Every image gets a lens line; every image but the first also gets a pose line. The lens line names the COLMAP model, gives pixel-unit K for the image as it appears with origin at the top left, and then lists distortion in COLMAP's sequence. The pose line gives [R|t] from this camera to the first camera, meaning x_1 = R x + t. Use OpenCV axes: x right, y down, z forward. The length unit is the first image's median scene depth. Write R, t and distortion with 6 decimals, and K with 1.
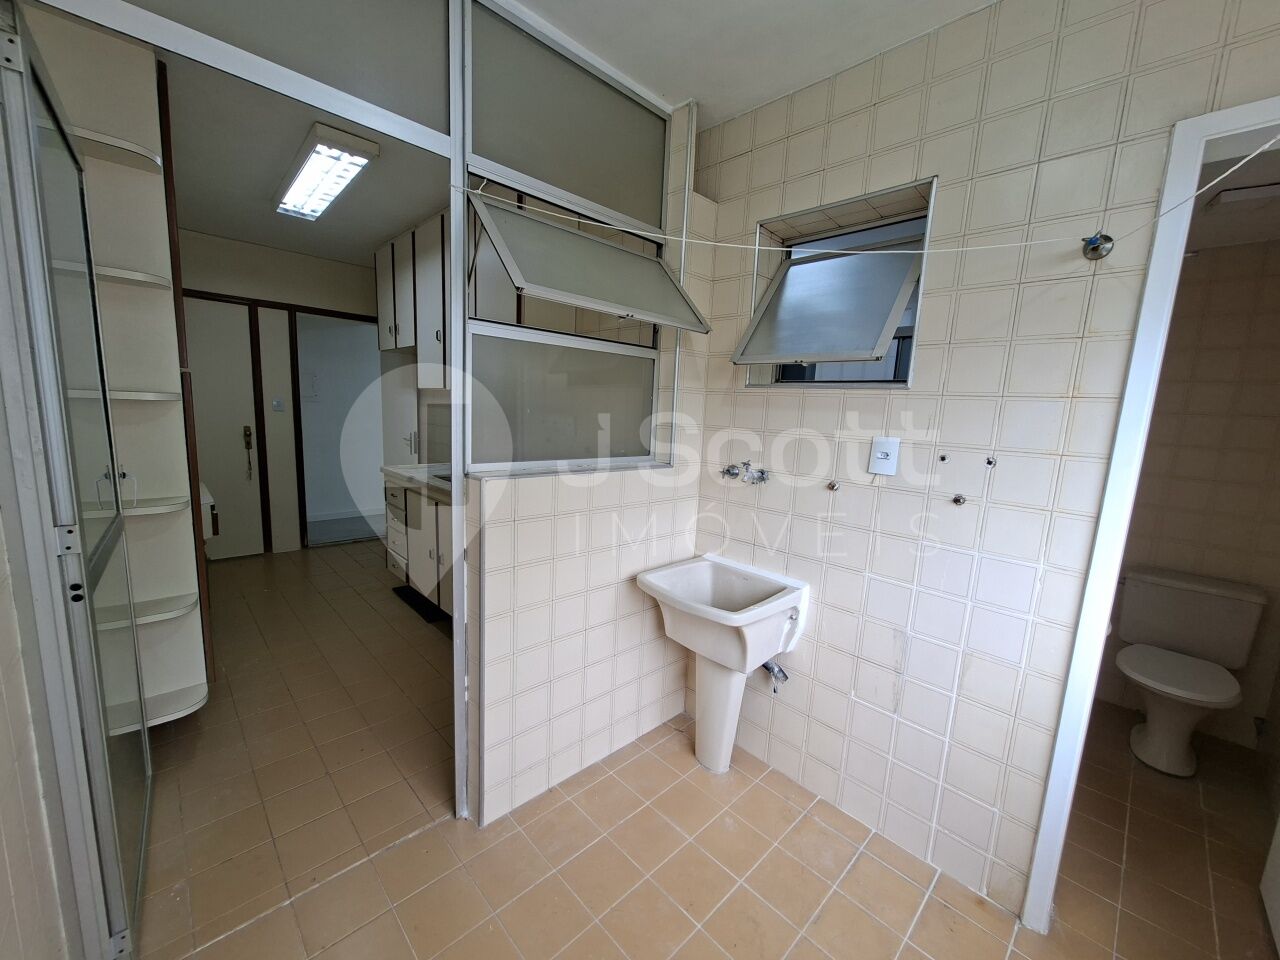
lens RADIAL K [[502.8, 0, 638.9], [0, 502.8, 482.7], [0, 0, 1]] dist [0.001065, 0.000070]
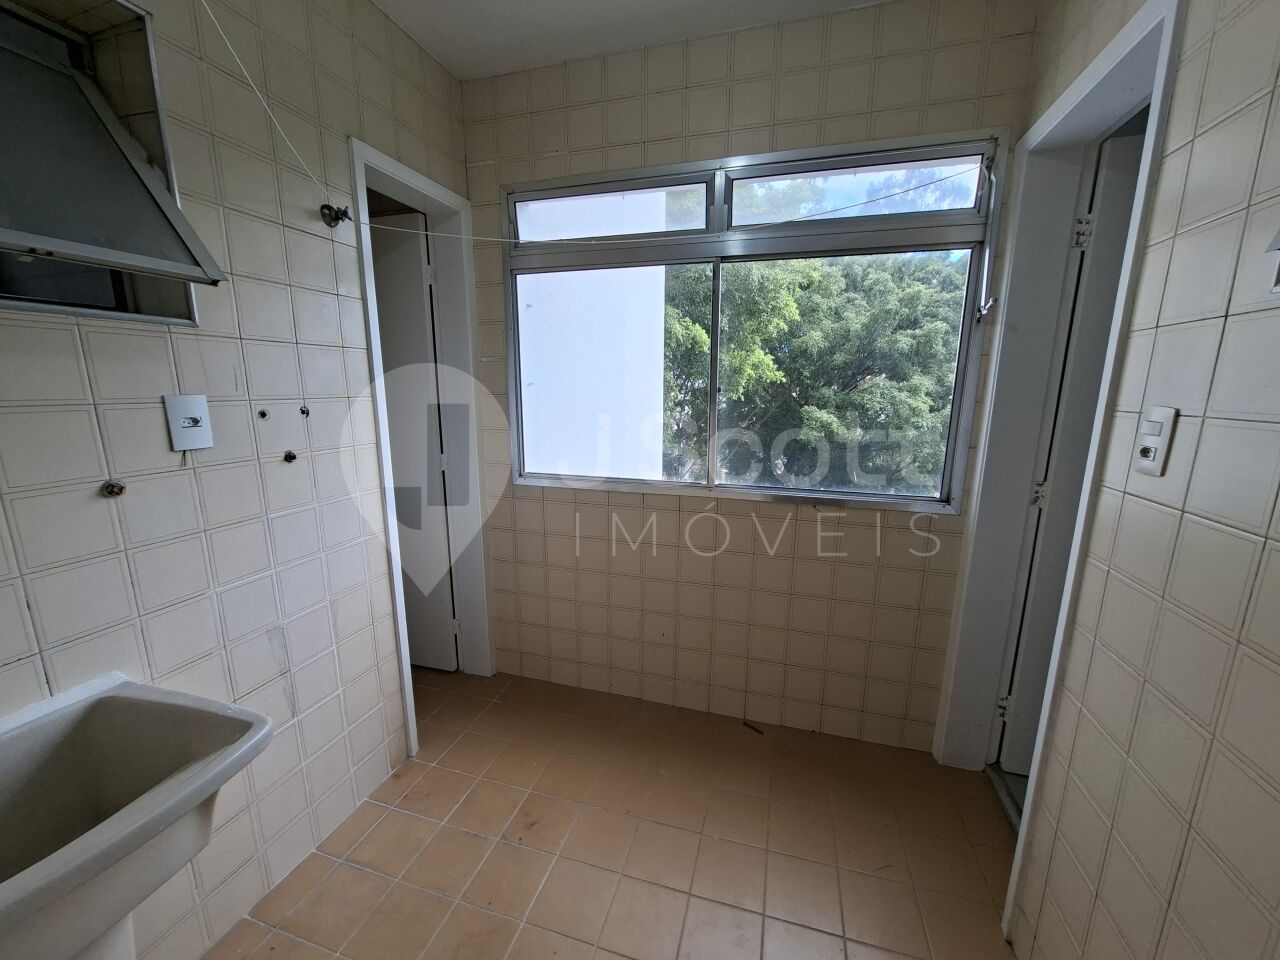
lens RADIAL K [[502.8, 0, 642.7], [0, 502.8, 484.6], [0, 0, 1]] dist [0.001065, 0.000070]
pose [[-0.488230, -0.220372, 0.844434, -0.438082], [0.097651, 0.947723, 0.303786, -0.125704], [-0.867235, 0.230777, -0.441187, 0.800914]]
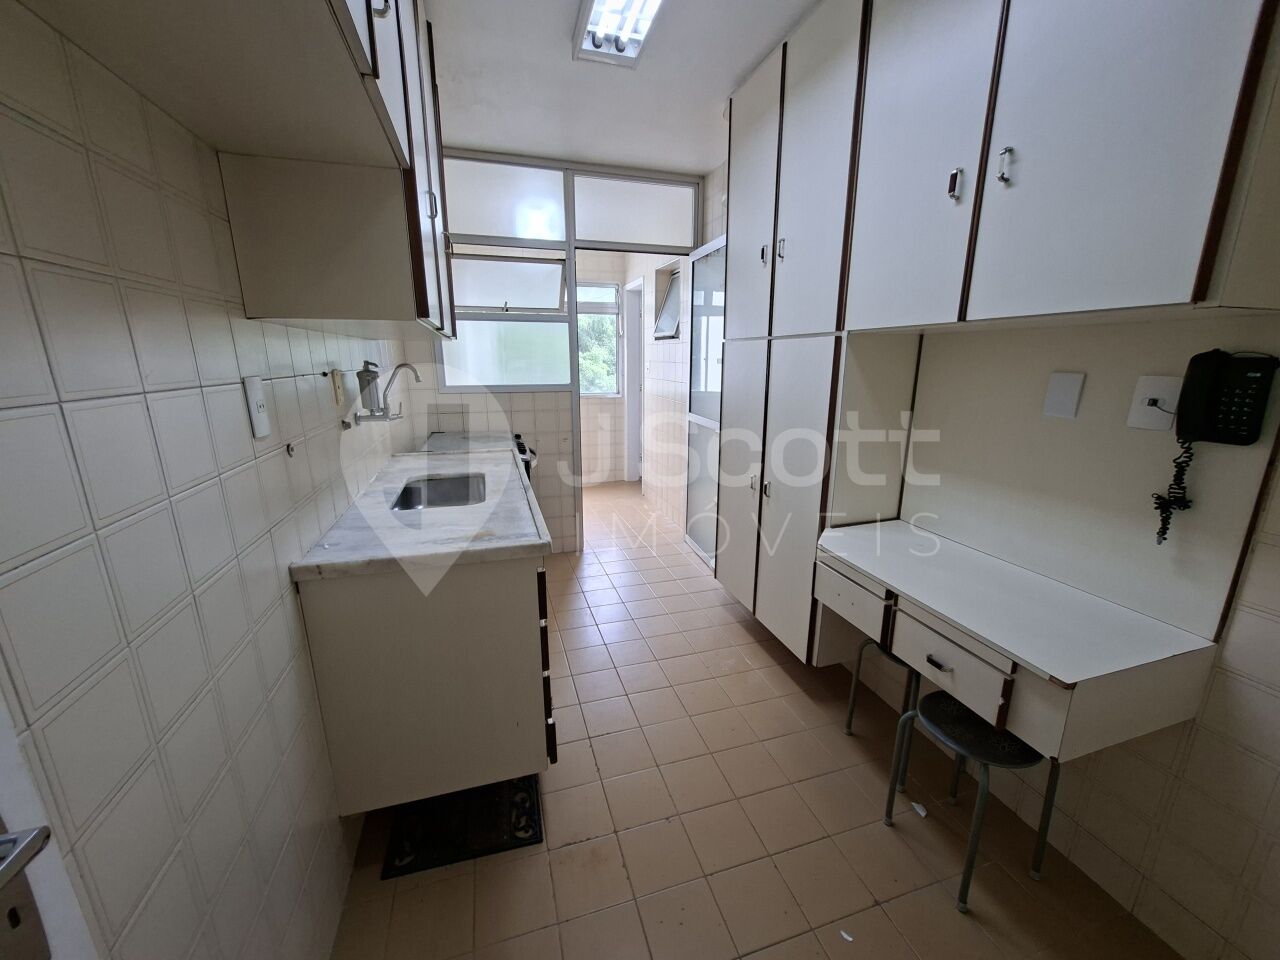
lens RADIAL K [[502.8, 0, 641.7], [0, 502.8, 480.0], [0, 0, 1]] dist [0.001065, 0.000070]
pose [[-0.887740, -0.158736, 0.432112, -0.919914], [0.022059, 0.922923, 0.384353, -0.269985], [-0.459816, 0.350738, -0.815814, 1.609090]]
